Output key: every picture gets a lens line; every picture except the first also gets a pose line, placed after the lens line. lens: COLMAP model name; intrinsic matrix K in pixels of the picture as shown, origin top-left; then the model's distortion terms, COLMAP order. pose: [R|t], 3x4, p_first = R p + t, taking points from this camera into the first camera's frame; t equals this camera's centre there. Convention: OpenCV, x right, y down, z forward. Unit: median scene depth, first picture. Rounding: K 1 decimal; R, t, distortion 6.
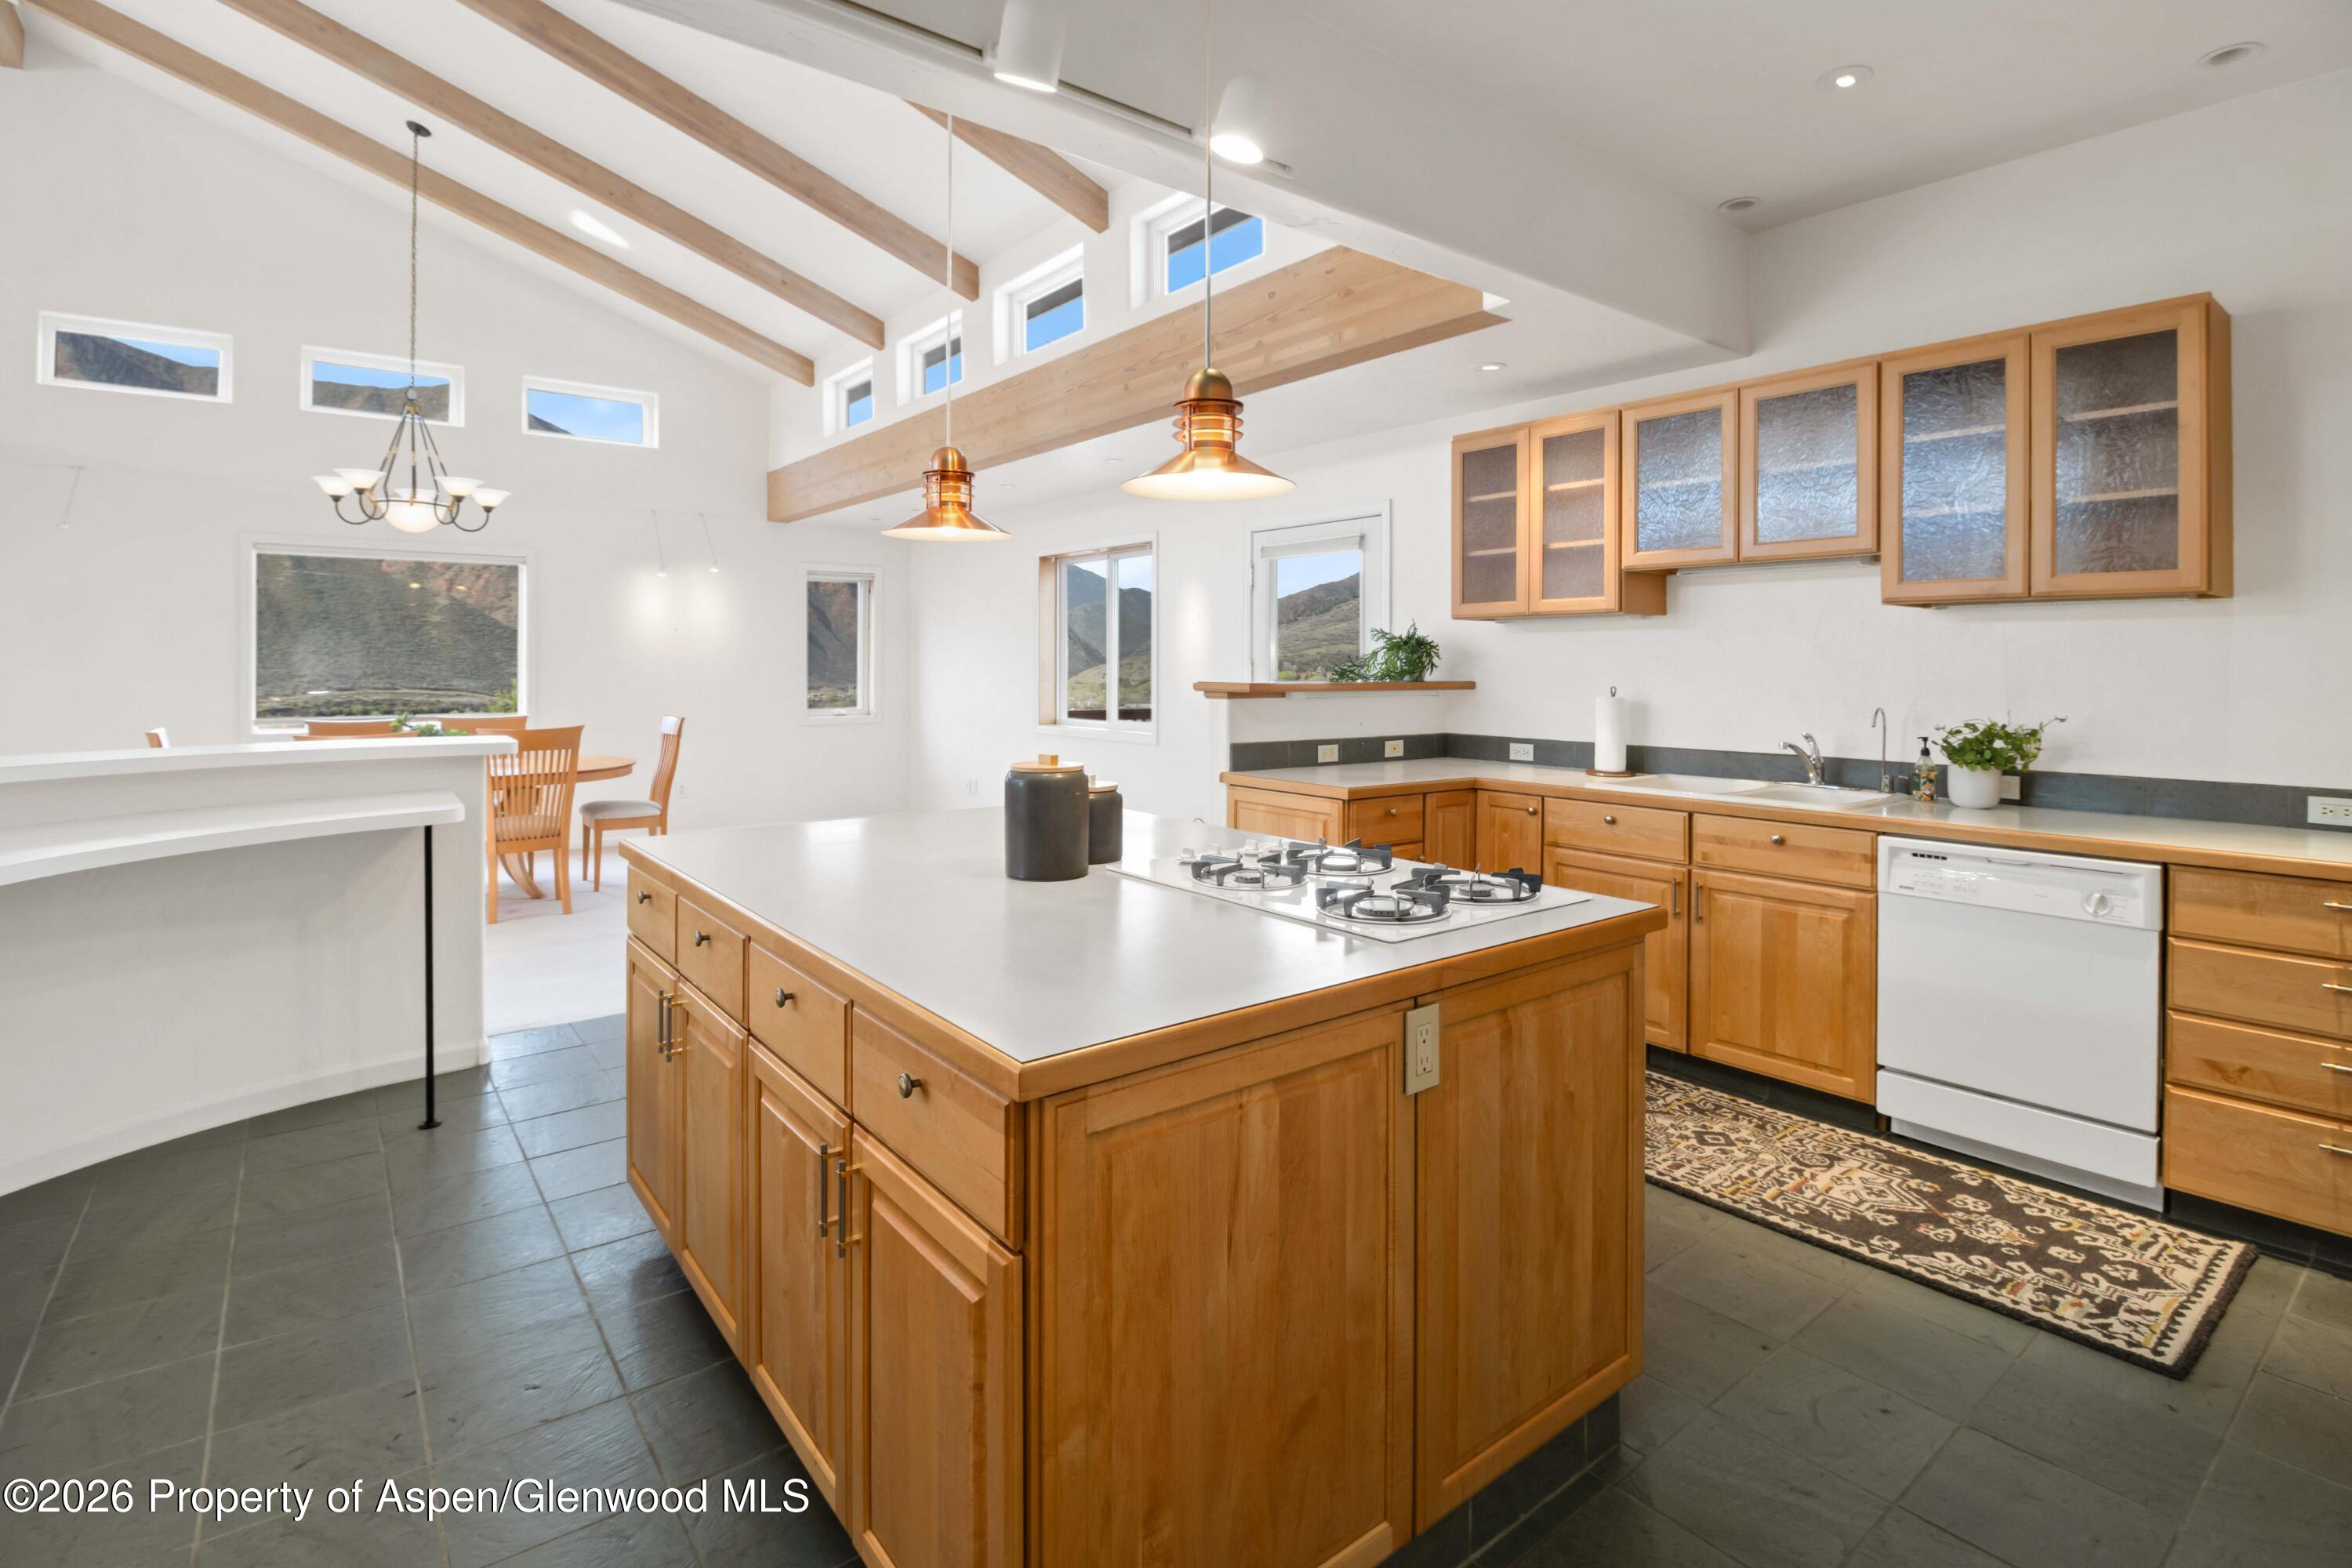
lens RADIAL K [[1122.0, 0, 1106.0], [0, 1122.0, 673.4], [0, 0, 1]] dist [0.000571, 0.000165]
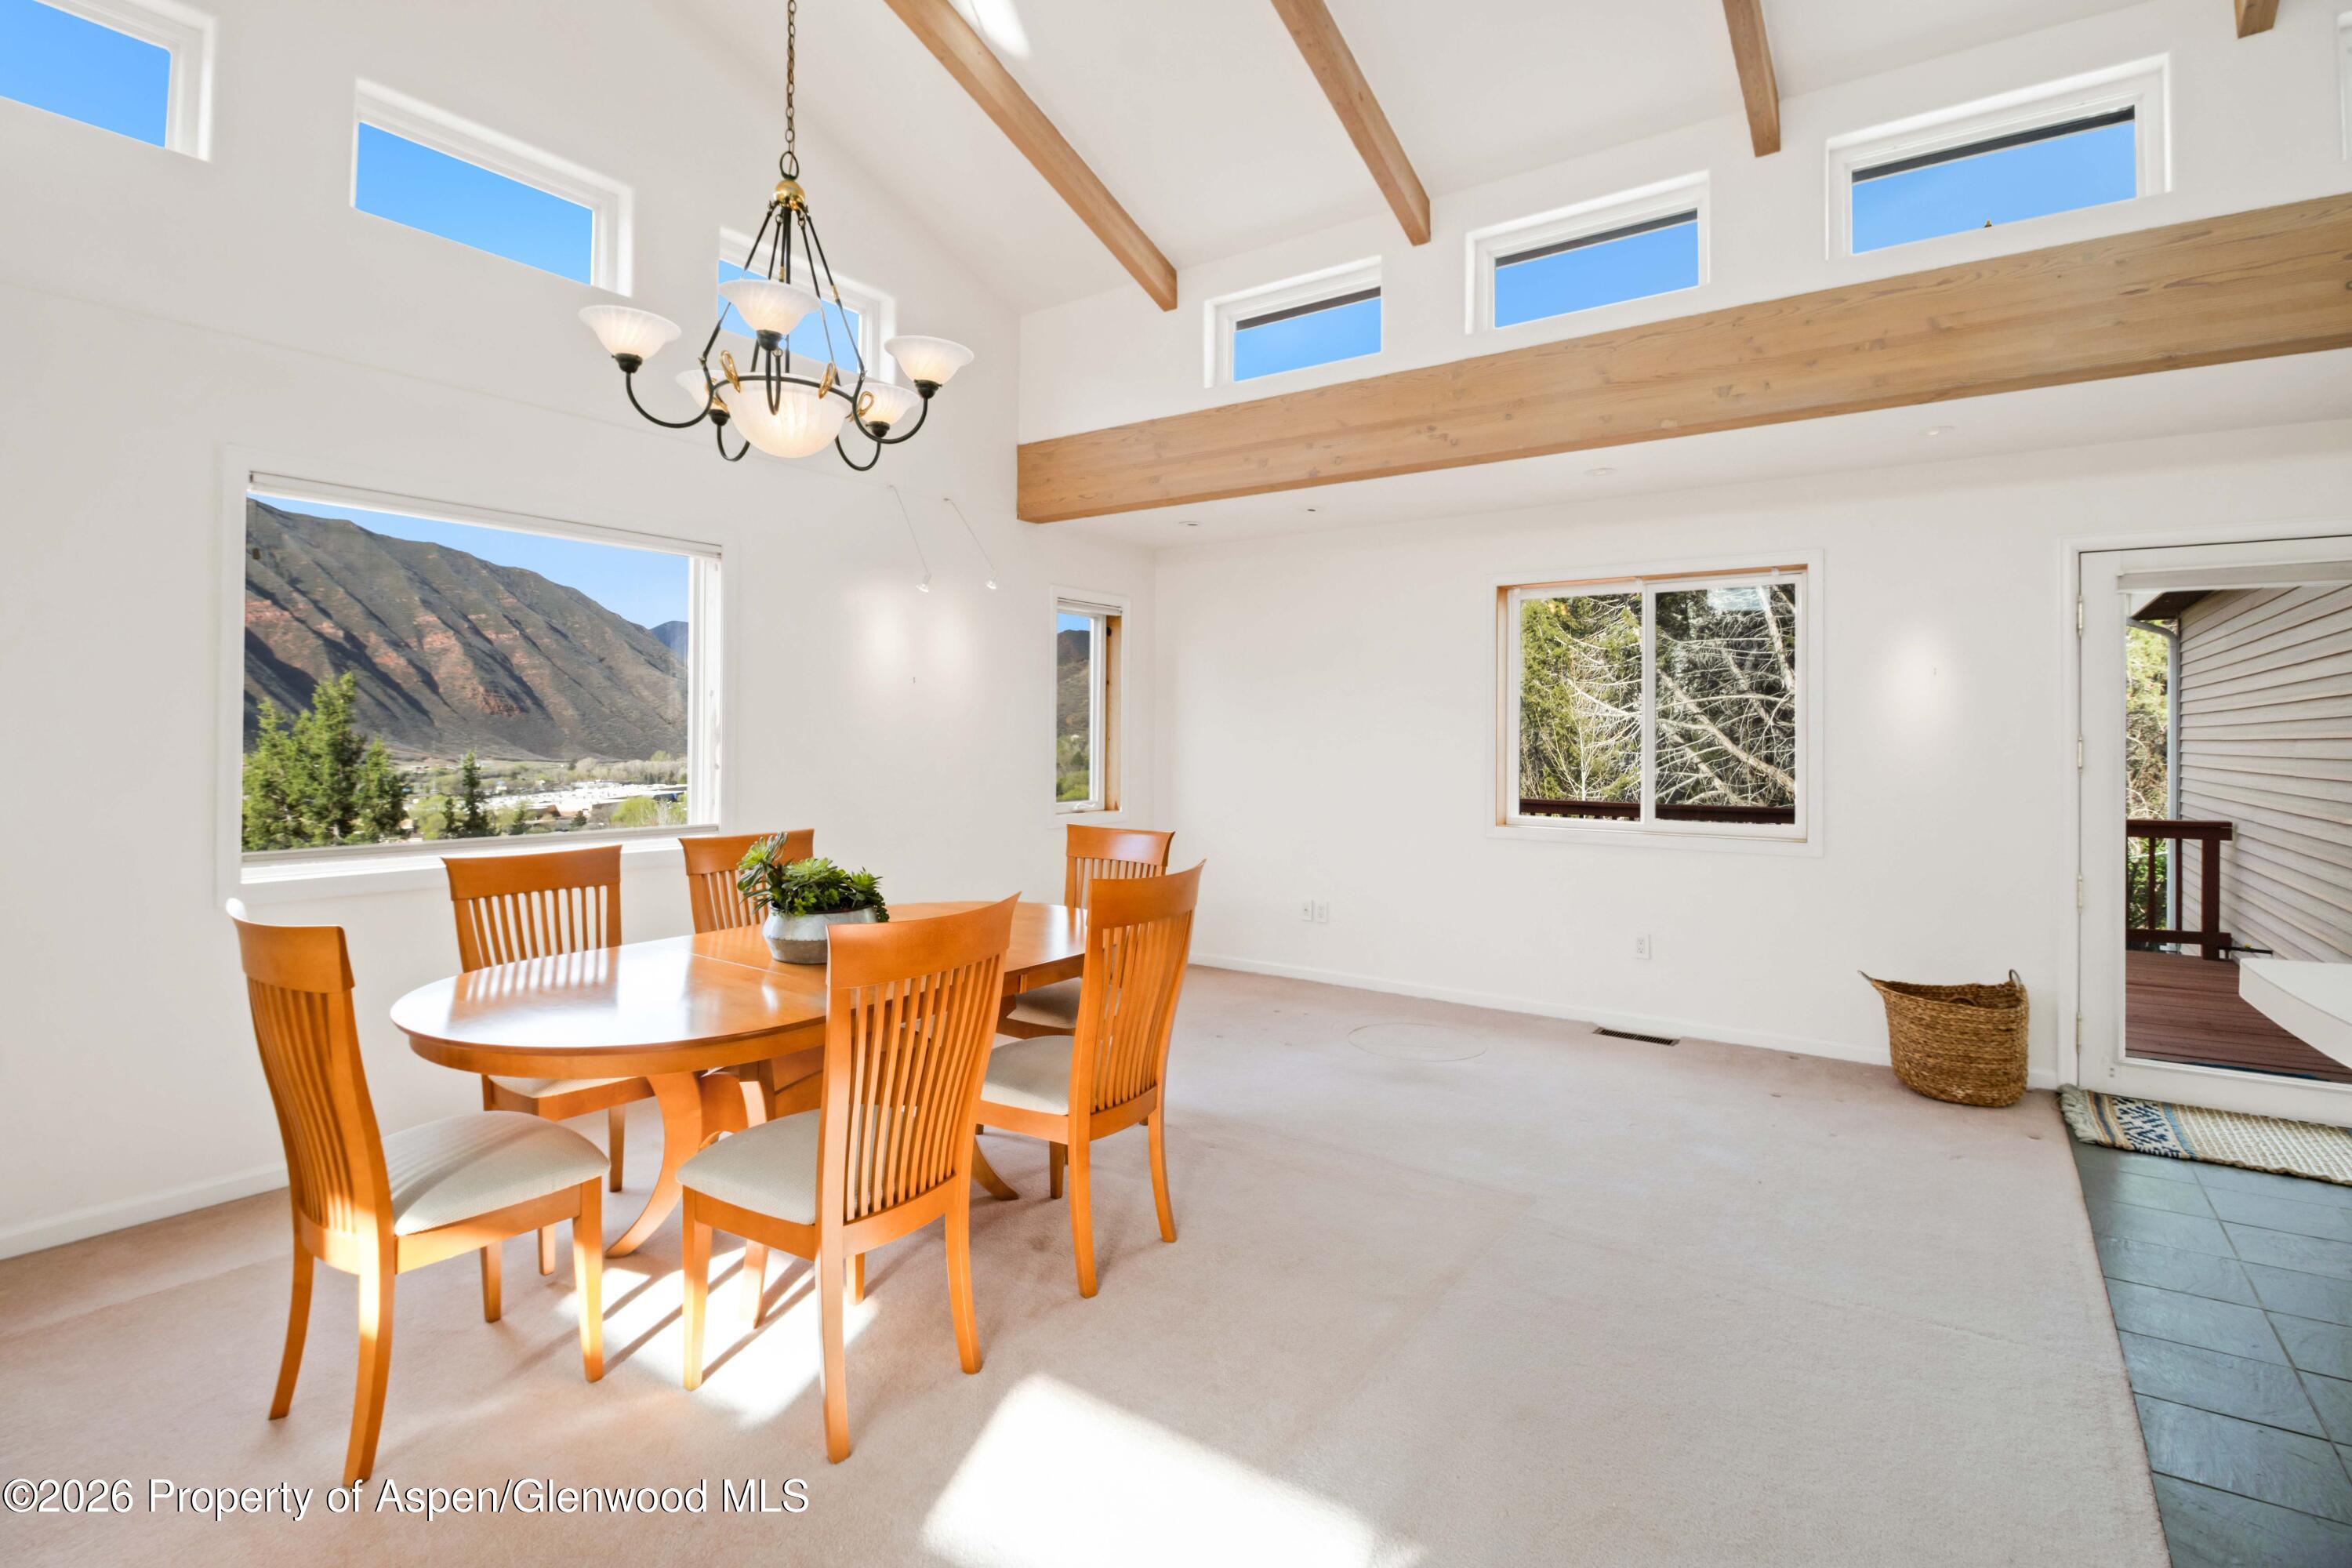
lens RADIAL K [[1122.0, 0, 1136.3], [0, 1122.0, 726.1], [0, 0, 1]] dist [0.000571, 0.000165]
pose [[0.950578, 0.007903, 0.310385, -0.932081], [-0.002691, 0.999848, -0.017216, -0.005350], [-0.310474, 0.015530, 0.950455, 0.754372]]
